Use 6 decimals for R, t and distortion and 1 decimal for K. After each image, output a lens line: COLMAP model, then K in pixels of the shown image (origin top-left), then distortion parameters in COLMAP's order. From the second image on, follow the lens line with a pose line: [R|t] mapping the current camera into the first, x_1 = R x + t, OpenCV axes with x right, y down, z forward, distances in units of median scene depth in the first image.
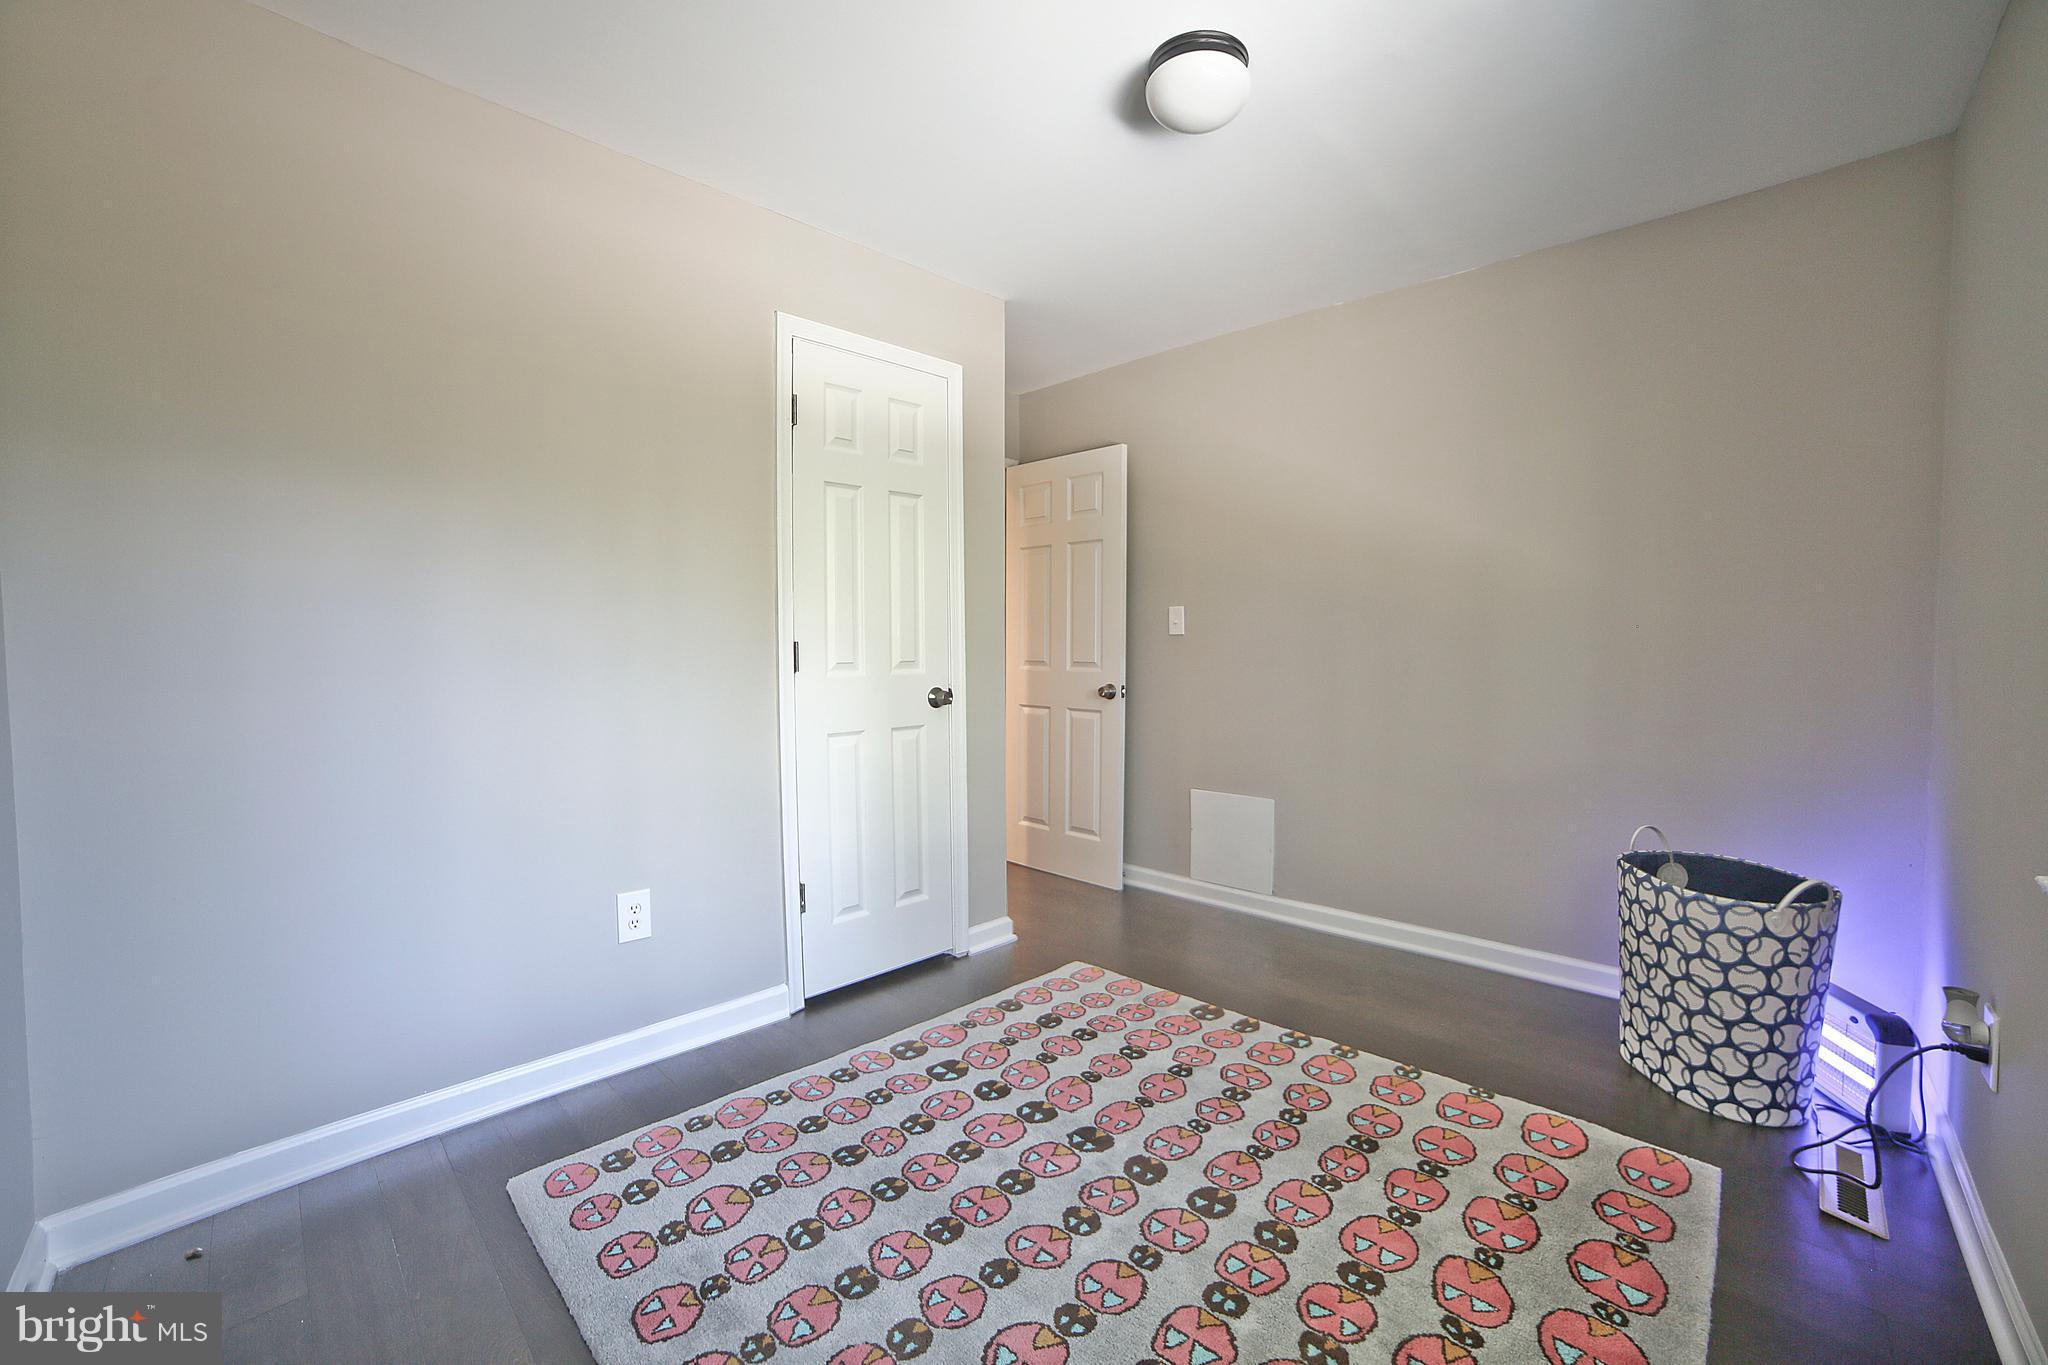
lens RADIAL K [[838.1, 0, 1026.9], [0, 838.1, 679.0], [0, 0, 1]] dist [-0.113586, 0.042036]
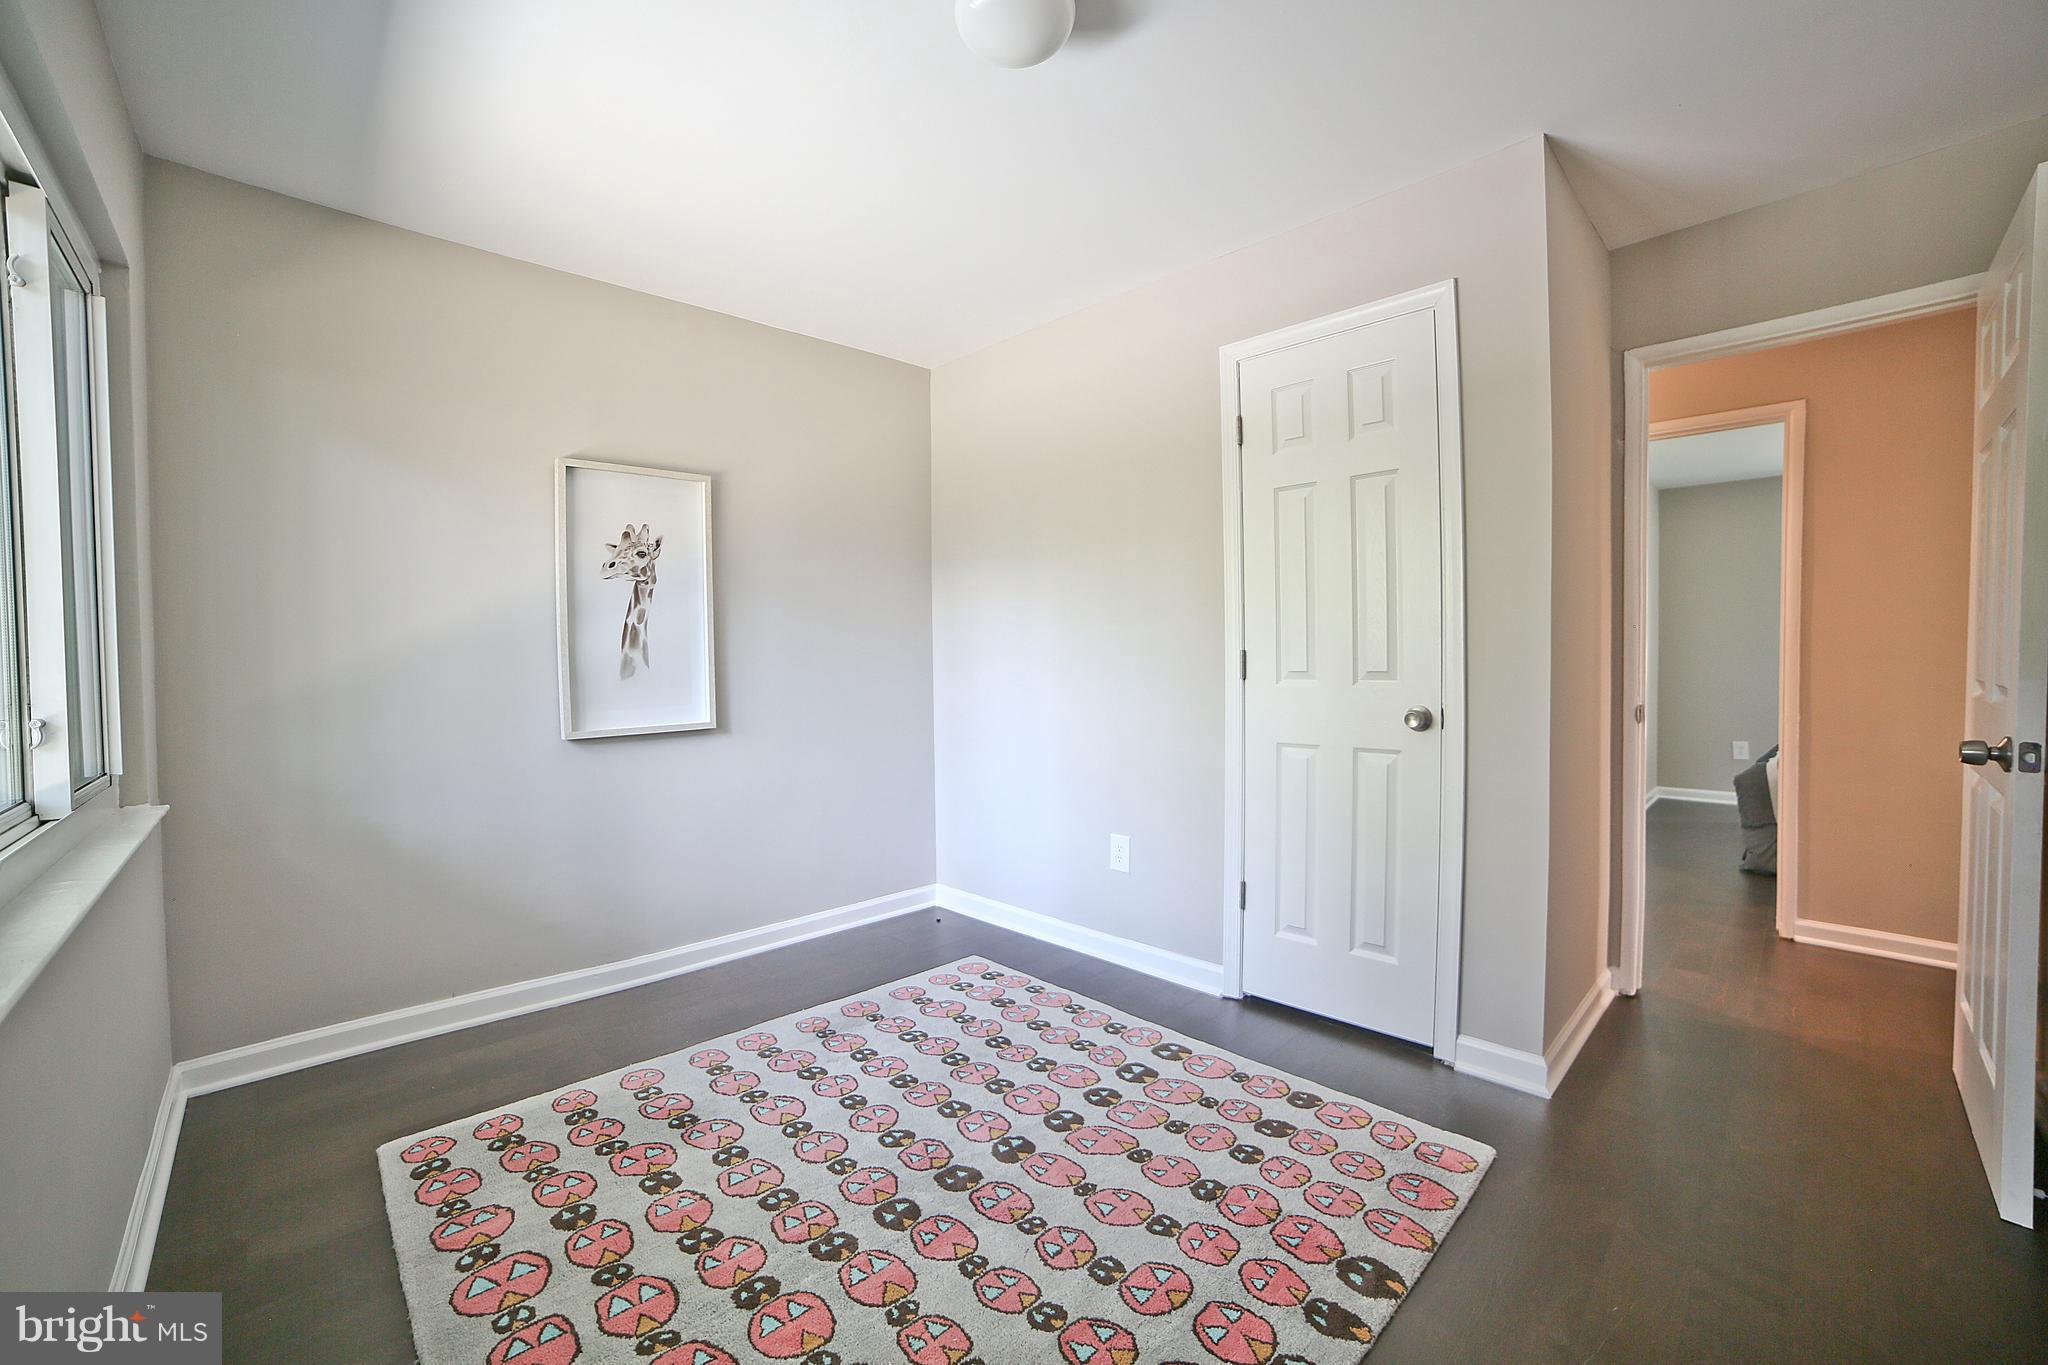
lens RADIAL K [[838.1, 0, 1026.9], [0, 838.1, 679.0], [0, 0, 1]] dist [-0.113586, 0.042036]
pose [[-0.039487, 0.027694, -0.998836, 0.953283], [-0.026281, 0.999241, 0.028744, -0.037784], [0.998874, 0.027385, -0.038729, 0.933179]]
